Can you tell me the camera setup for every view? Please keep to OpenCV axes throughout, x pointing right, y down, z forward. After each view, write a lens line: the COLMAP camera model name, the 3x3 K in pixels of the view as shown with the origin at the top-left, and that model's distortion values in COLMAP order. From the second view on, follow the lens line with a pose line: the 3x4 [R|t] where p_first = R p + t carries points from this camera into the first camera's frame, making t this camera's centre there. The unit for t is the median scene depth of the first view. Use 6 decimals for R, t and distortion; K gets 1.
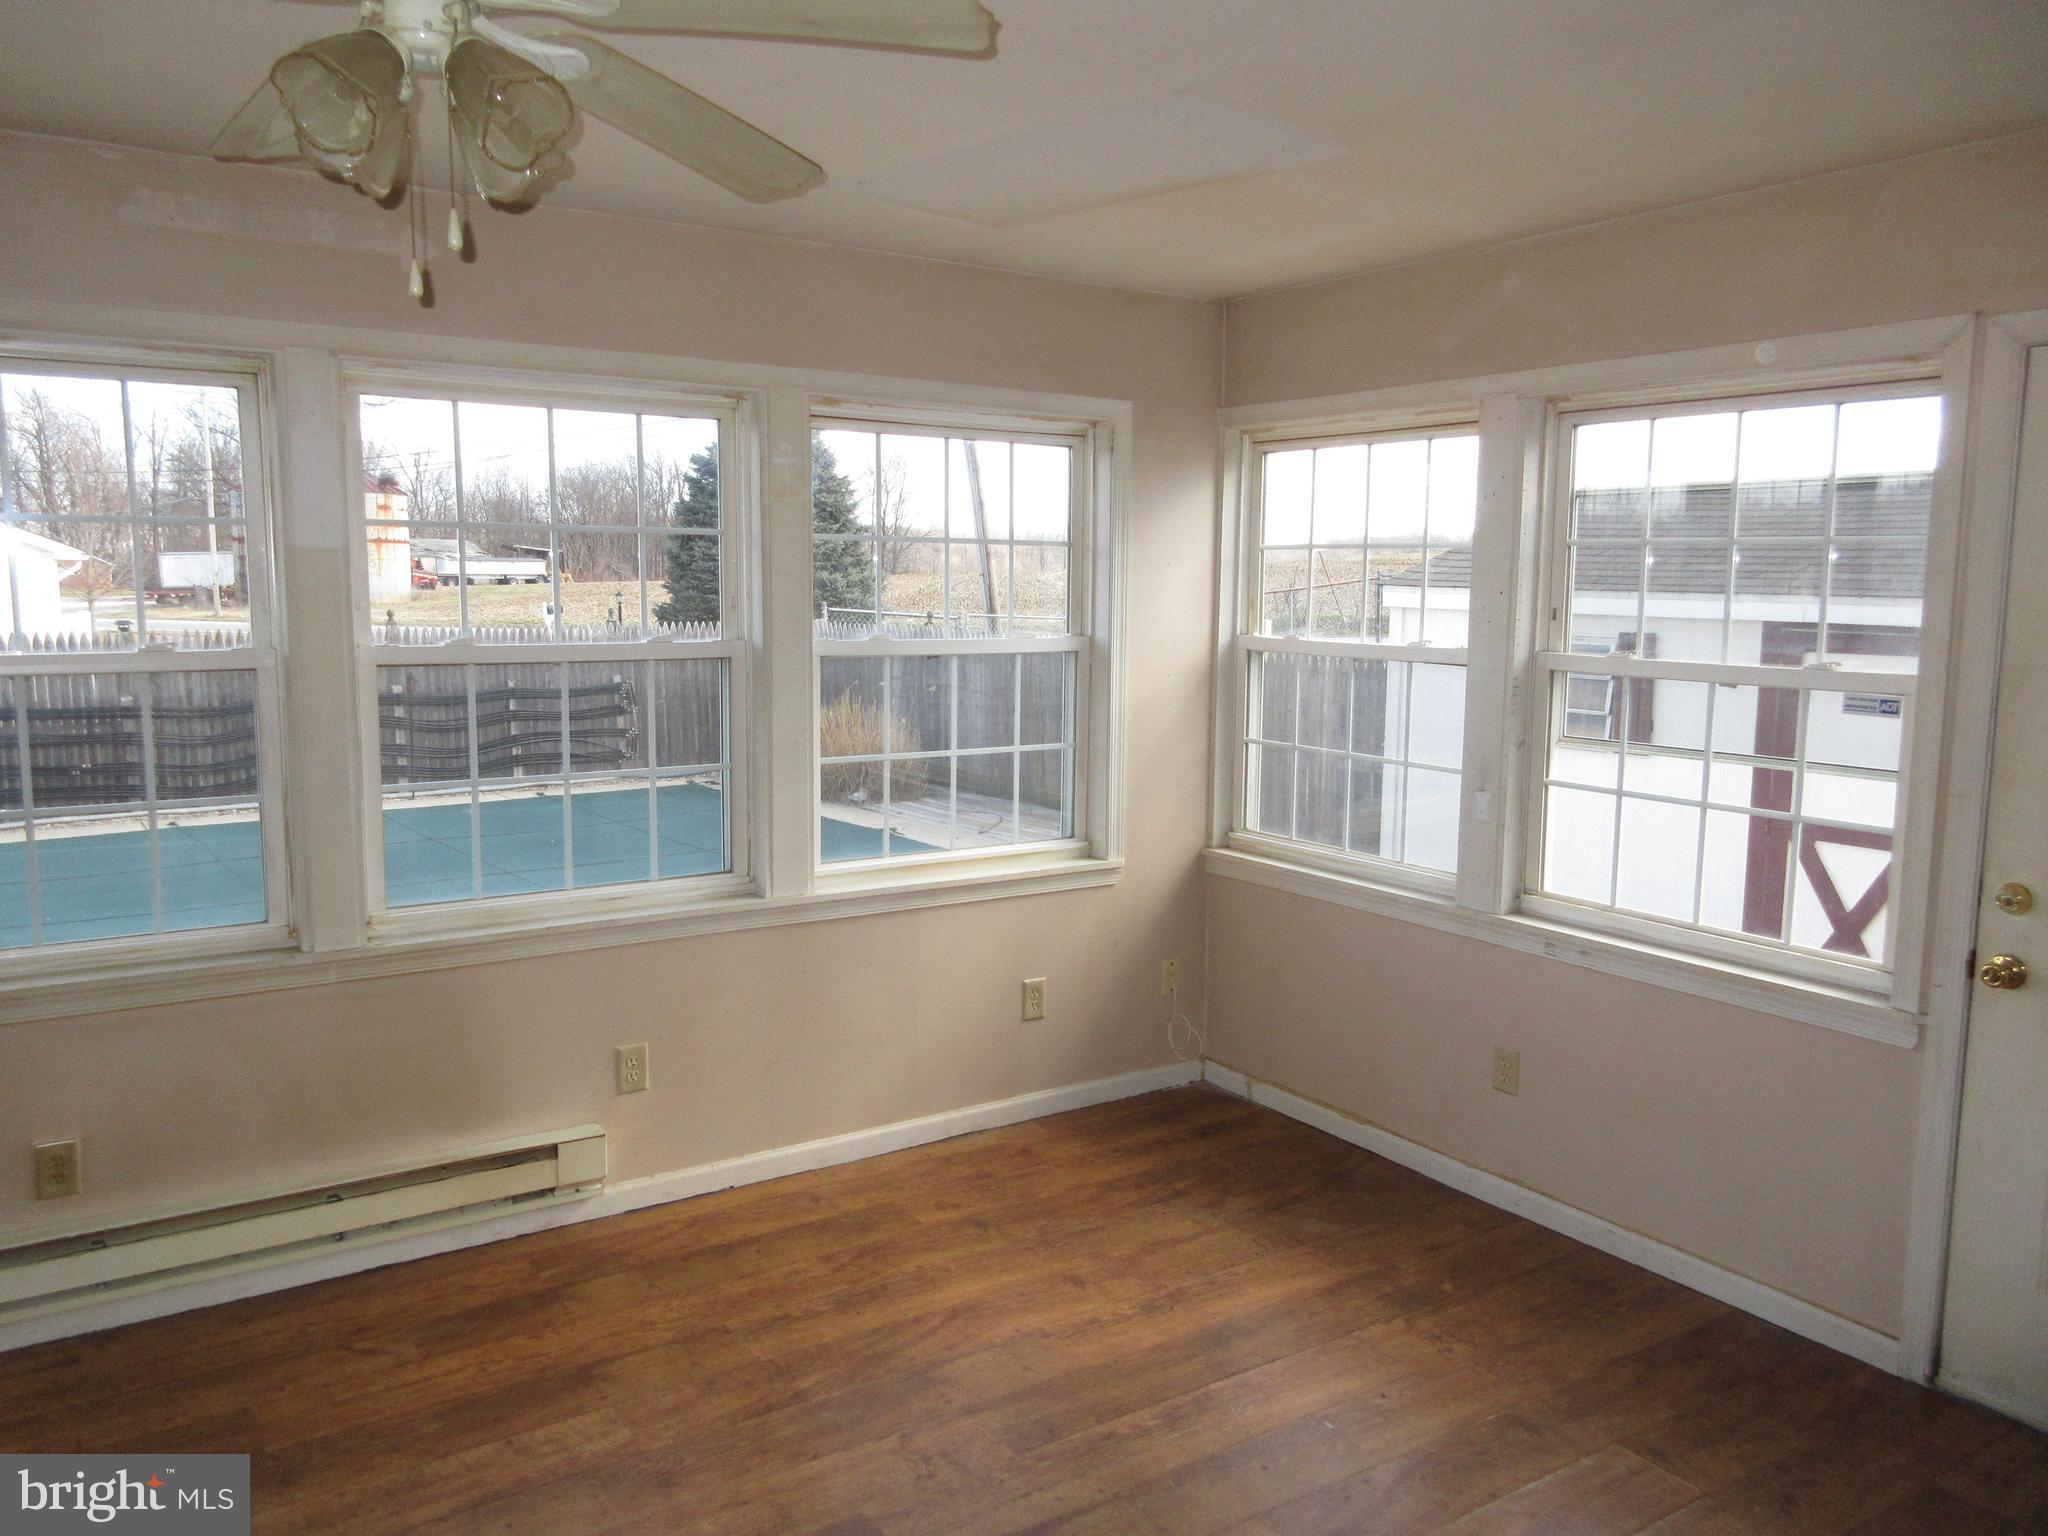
lens RADIAL K [[1536.8, 0, 1024.6], [0, 1536.8, 760.5], [0, 0, 1]] dist [0.025340, -0.009841]
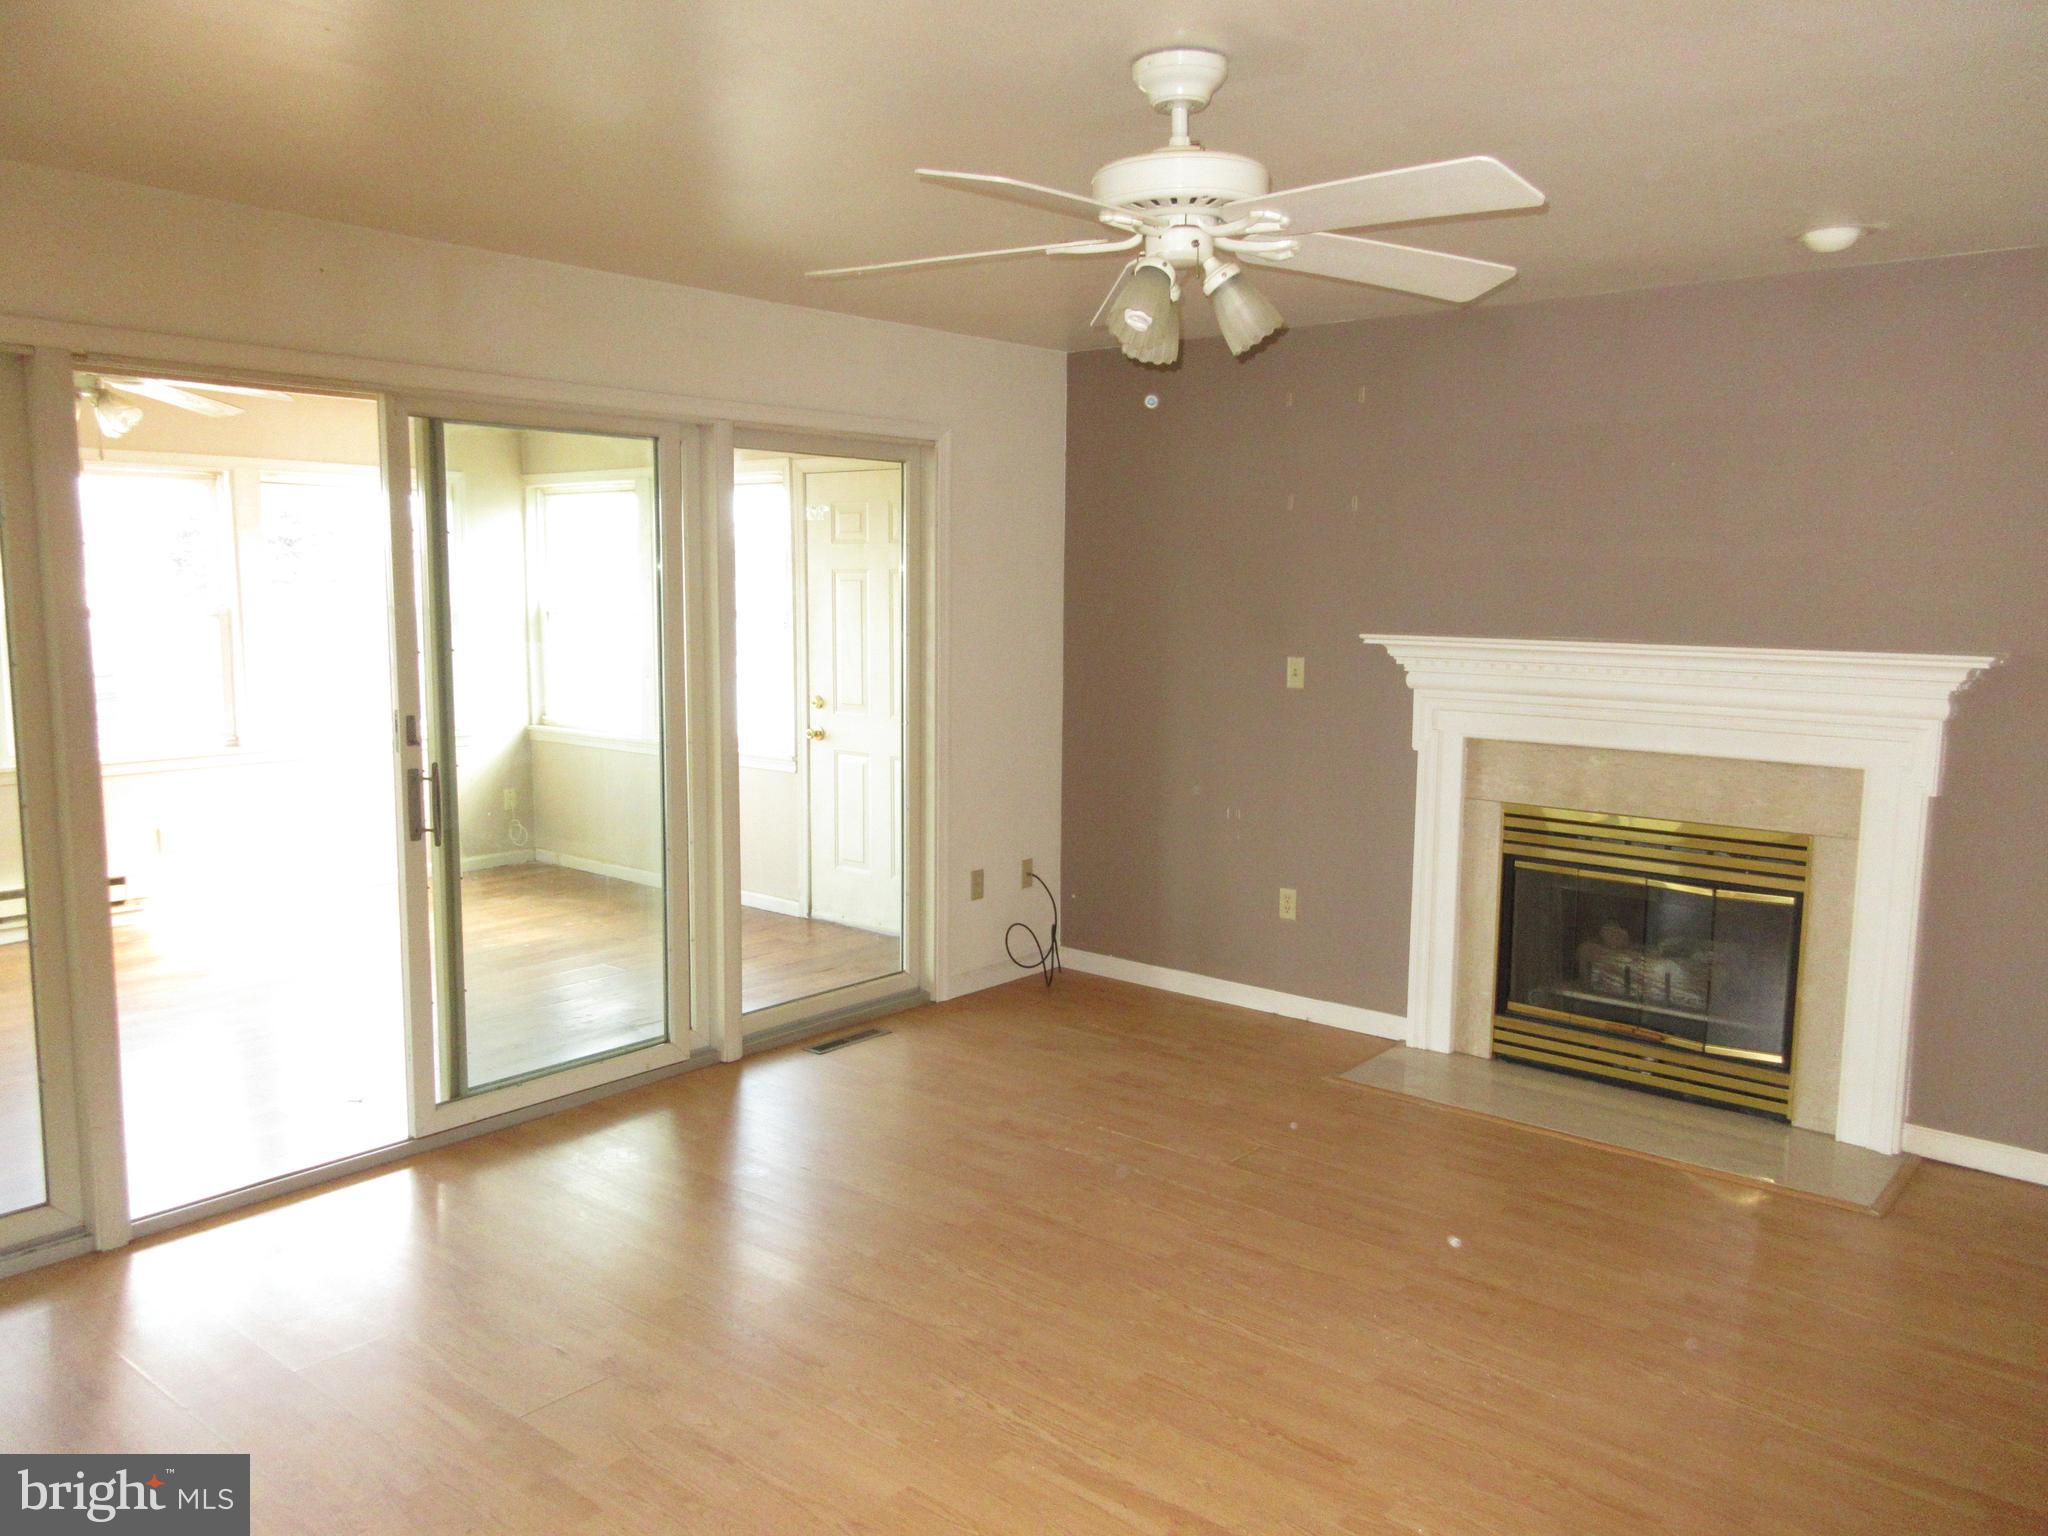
lens RADIAL K [[1536.8, 0, 1024.6], [0, 1536.8, 760.5], [0, 0, 1]] dist [0.025340, -0.009841]
pose [[0.955479, -0.035727, 0.292889, 0.209353], [0.034852, 0.999359, 0.008207, 0.148523], [-0.292994, 0.002366, 0.956111, -1.197014]]
